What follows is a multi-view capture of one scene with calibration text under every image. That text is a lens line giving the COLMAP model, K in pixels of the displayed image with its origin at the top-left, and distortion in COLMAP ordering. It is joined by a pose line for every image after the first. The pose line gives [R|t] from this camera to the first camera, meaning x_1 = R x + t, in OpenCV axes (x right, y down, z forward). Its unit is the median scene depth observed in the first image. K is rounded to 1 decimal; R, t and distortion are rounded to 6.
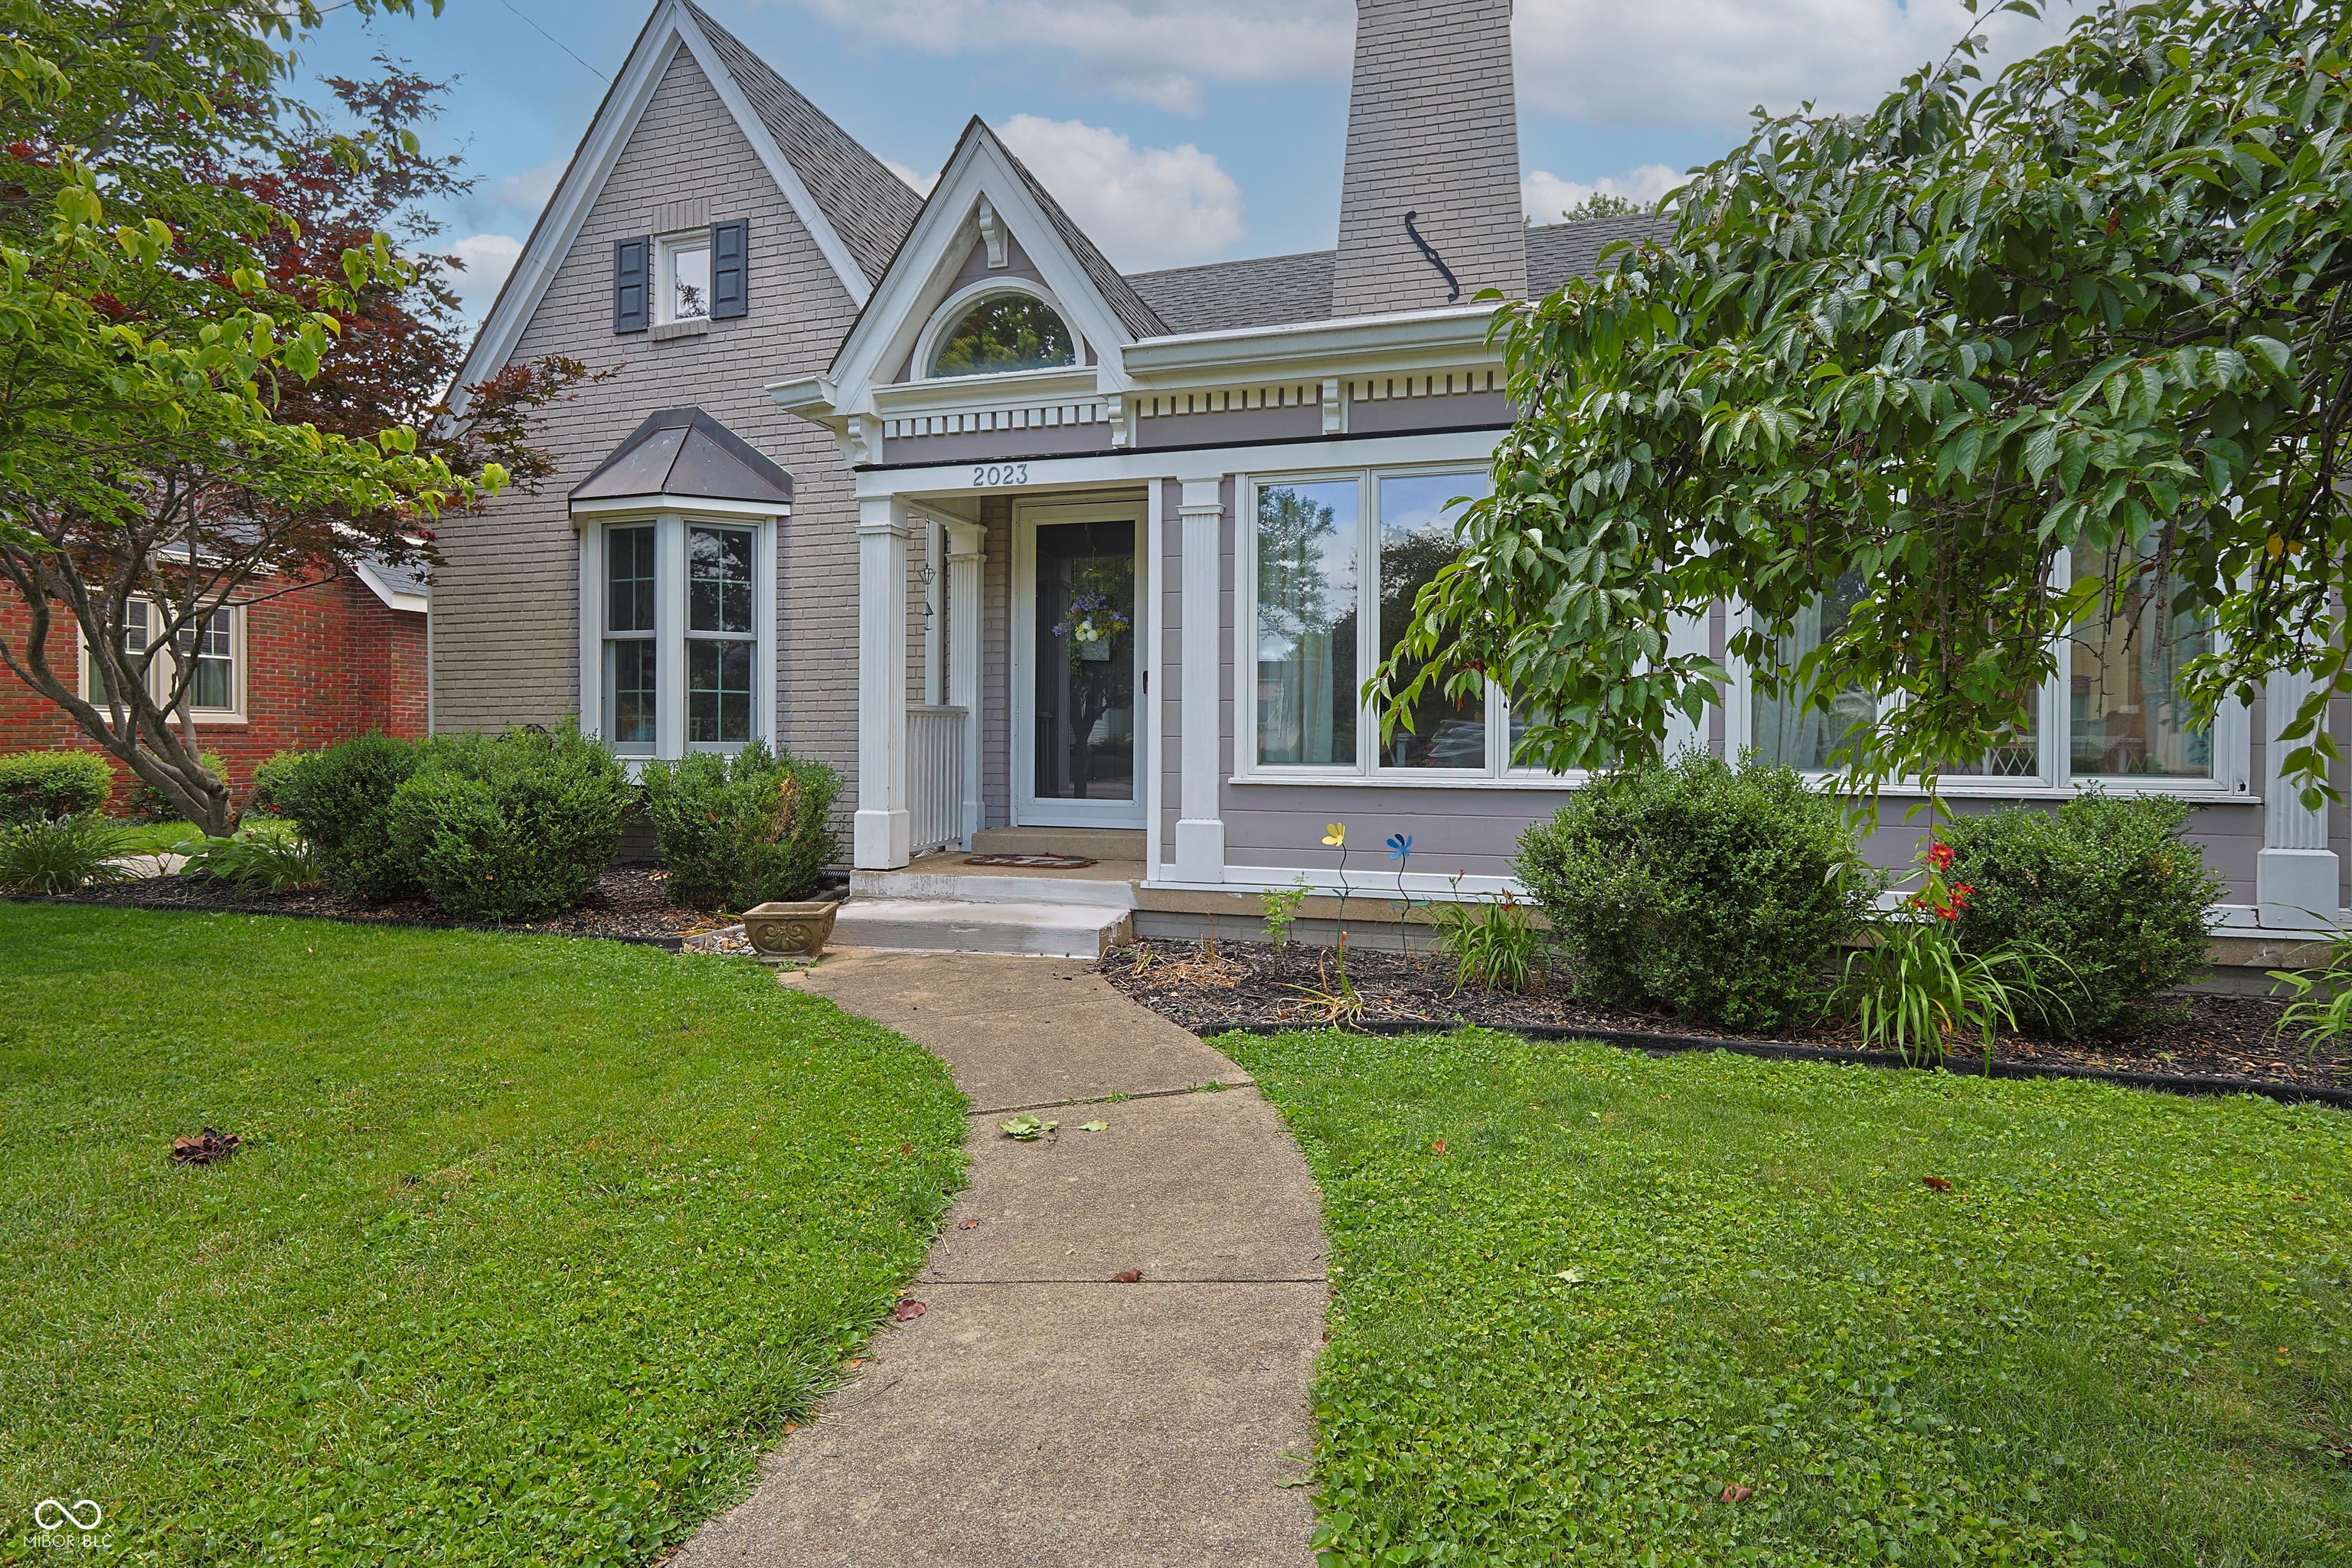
lens RADIAL K [[1152.2, 0, 1247.2], [0, 1152.2, 694.7], [0, 0, 1]] dist [-0.001892, 0.001081]
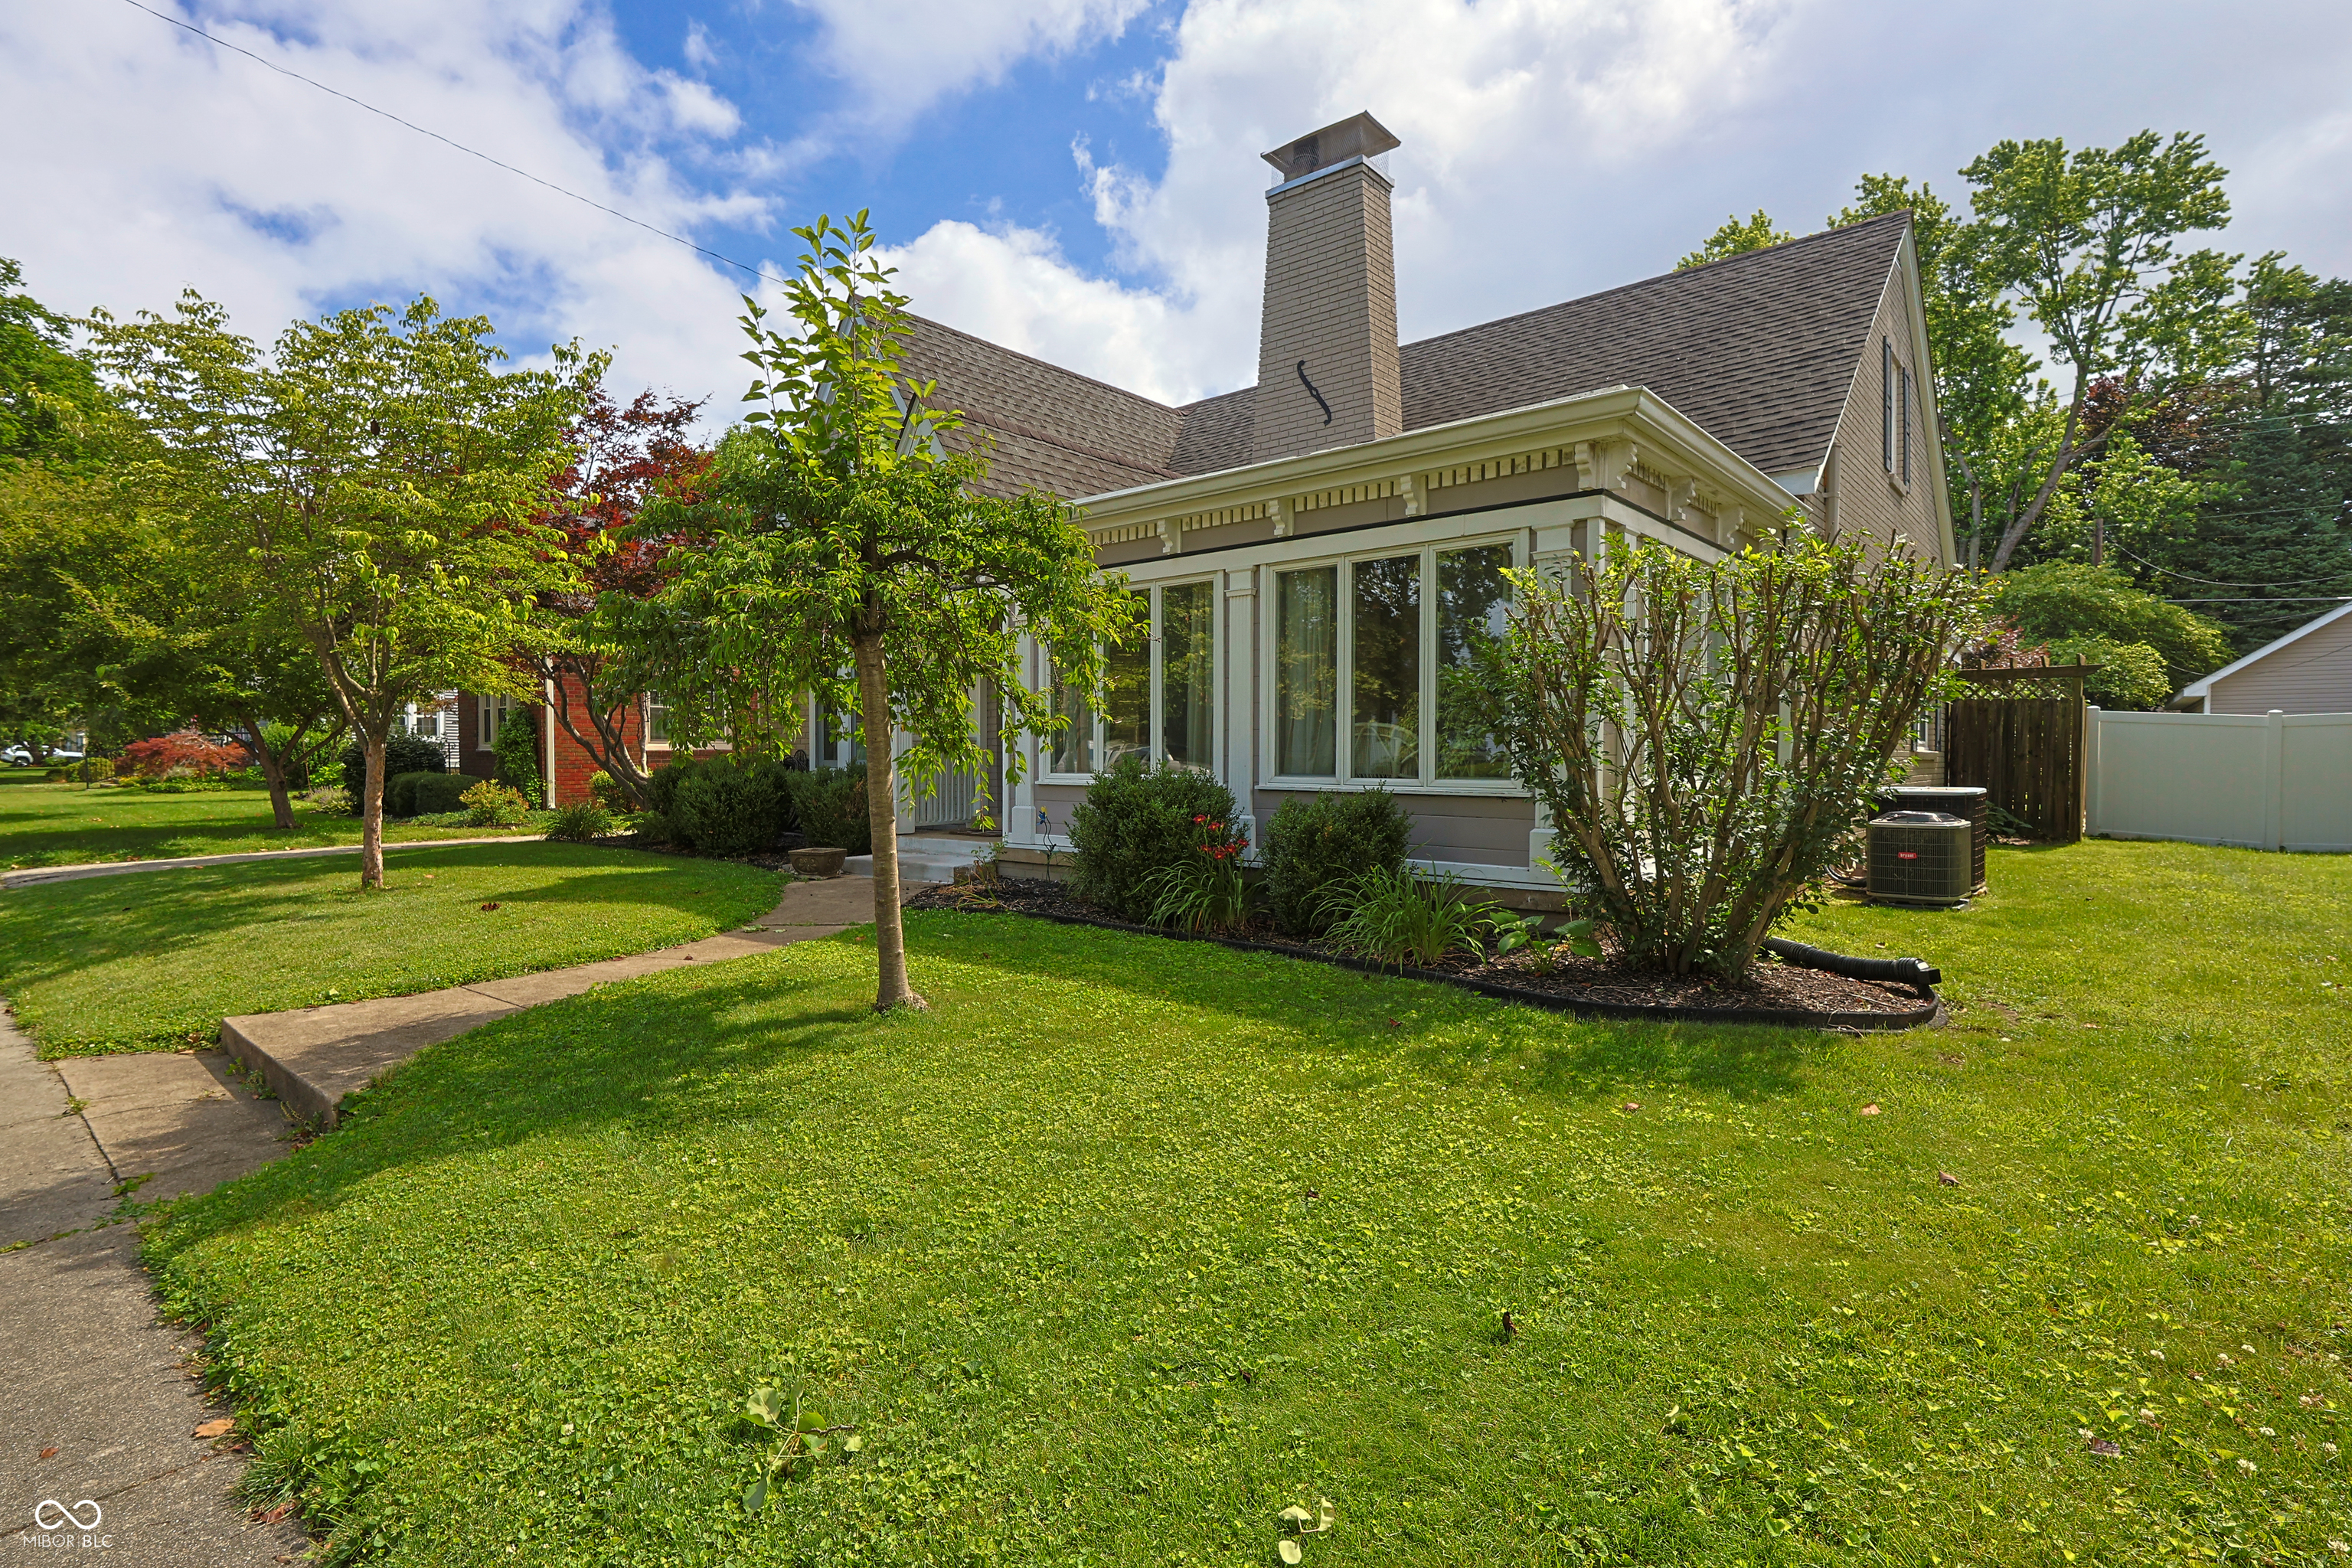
lens RADIAL K [[1152.2, 0, 1221.1], [0, 1152.2, 713.2], [0, 0, 1]] dist [-0.001892, 0.001081]
pose [[0.914650, -0.020529, -0.403724, 0.777440], [0.020029, 0.999784, -0.005460, -0.007841], [0.403749, -0.003092, 0.914864, -0.342798]]
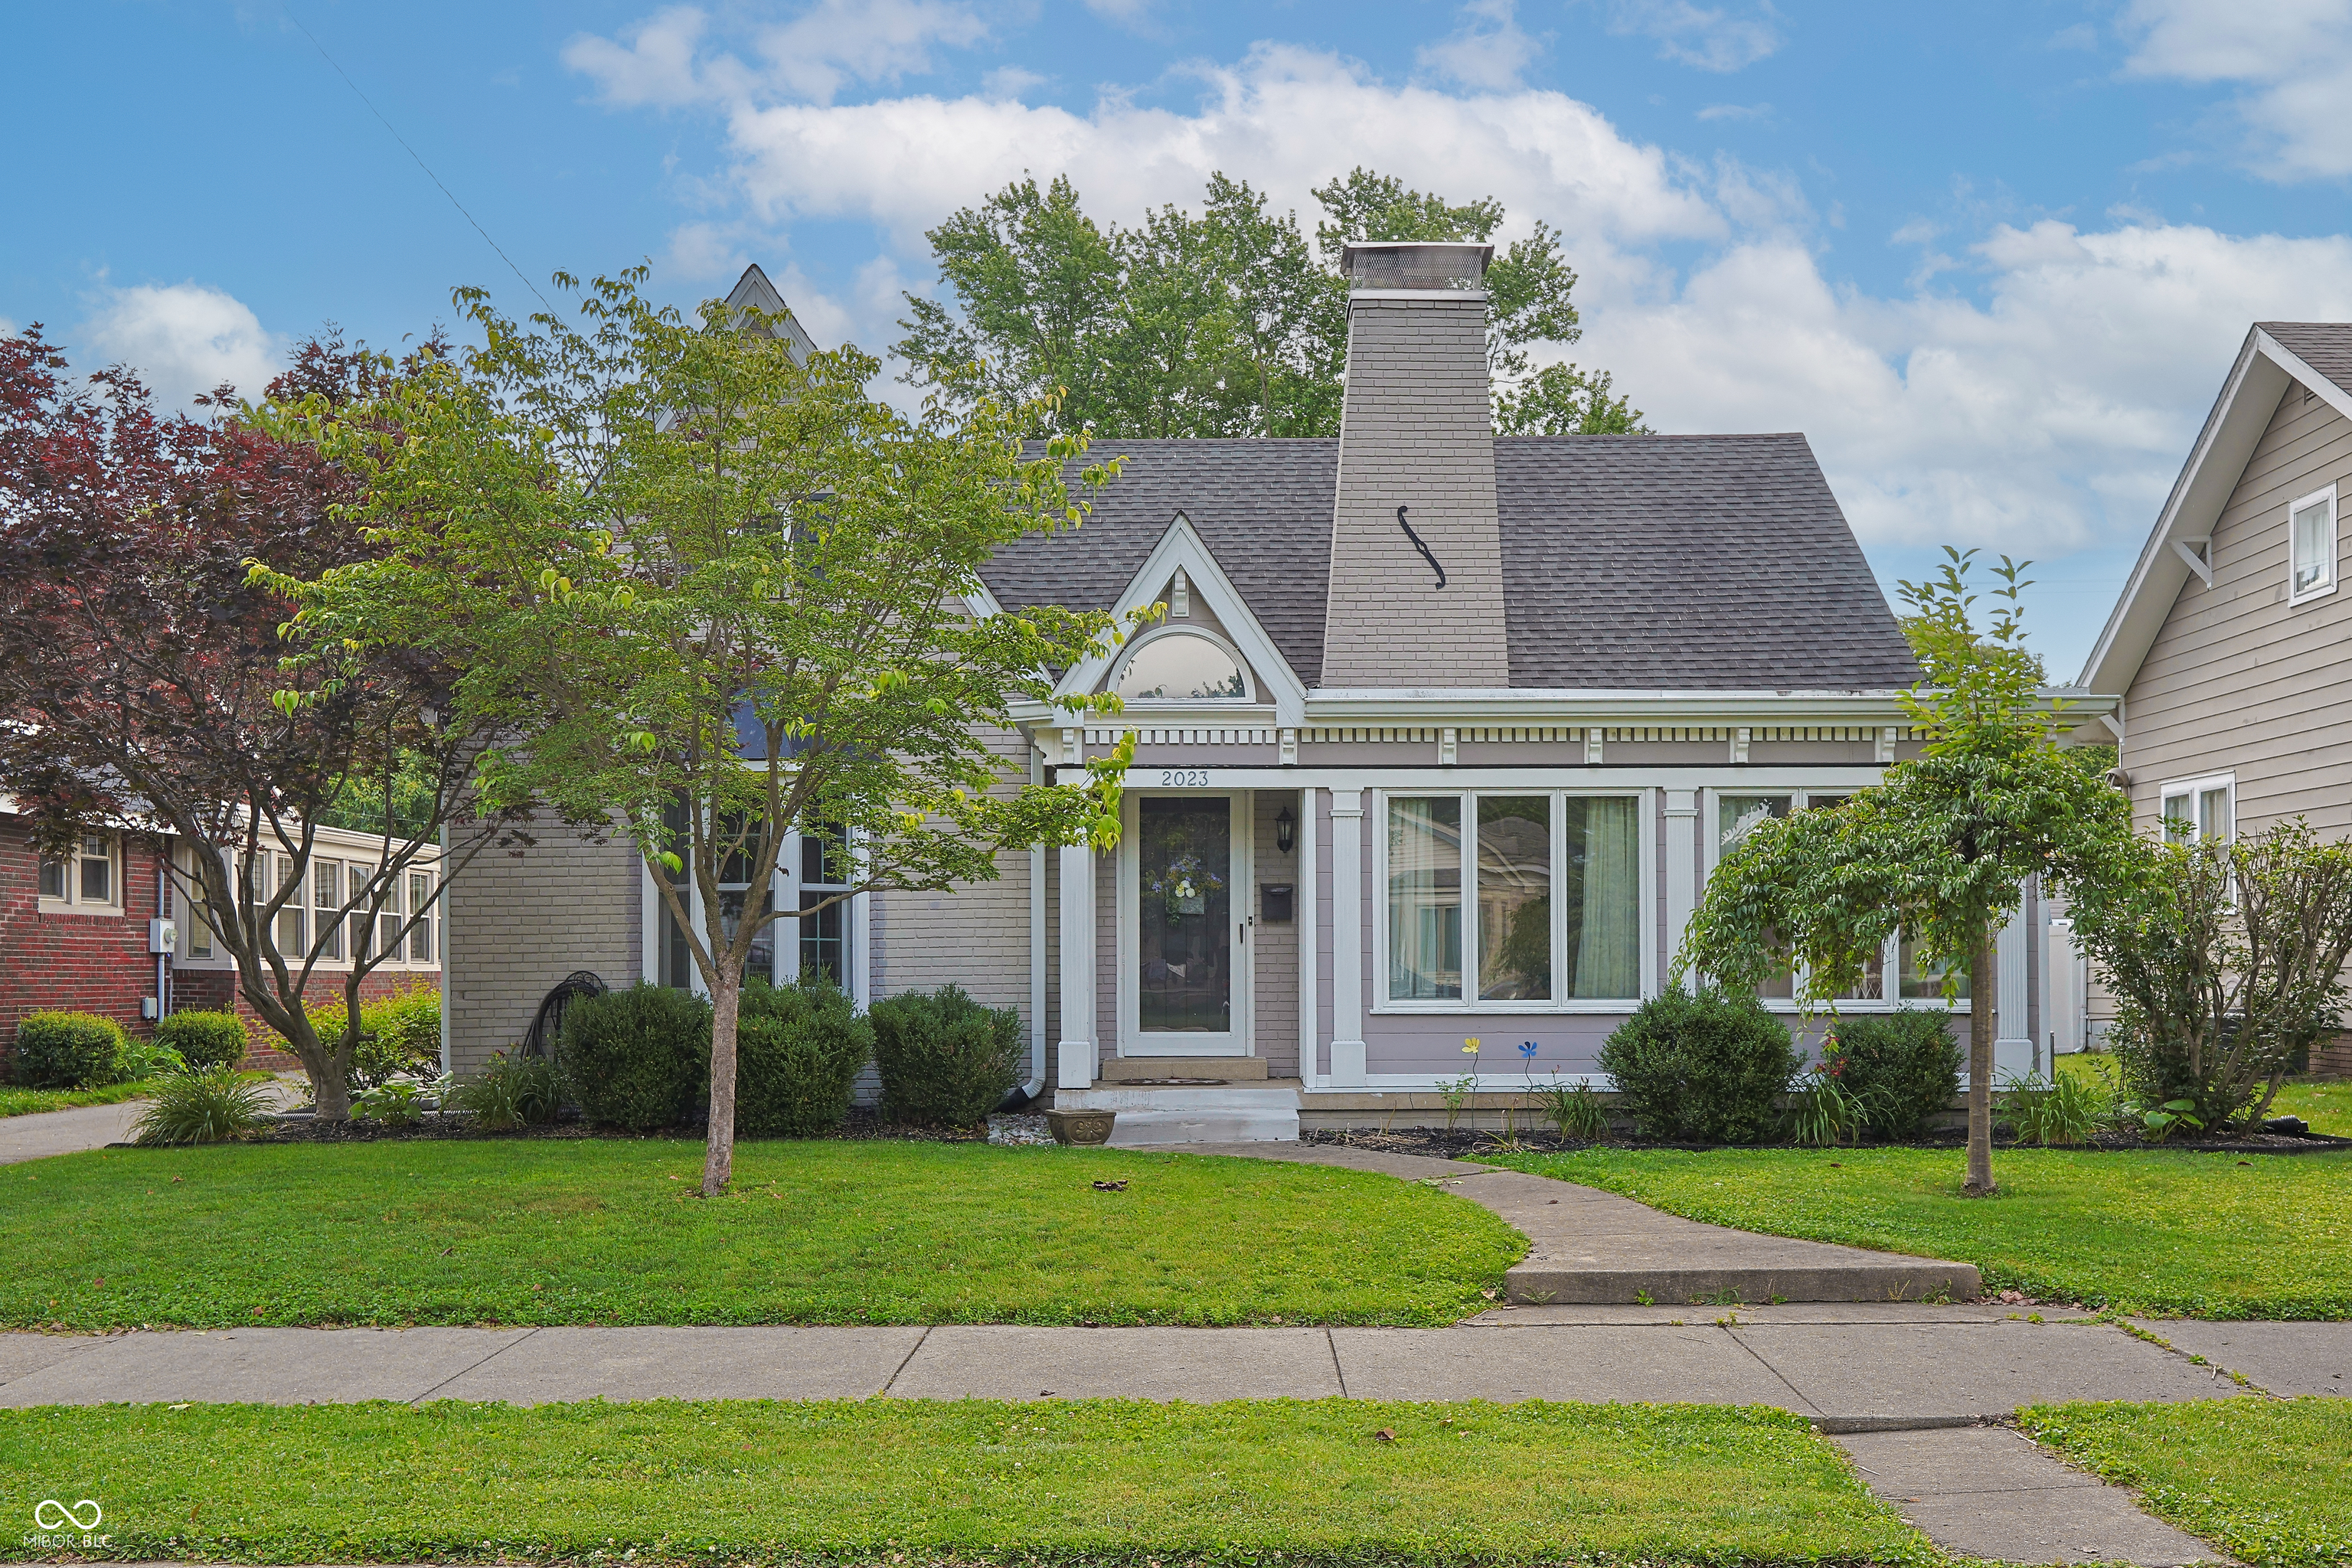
lens RADIAL K [[2077.2, 0, 1258.4], [0, 2077.2, 766.3], [0, 0, 1]] dist [-0.004585, 0.002764]
pose [[0.959738, 0.017434, 0.280355, -0.738483], [-0.002179, 0.998504, -0.054630, -0.071535], [-0.280888, 0.051820, 0.958341, -1.181642]]
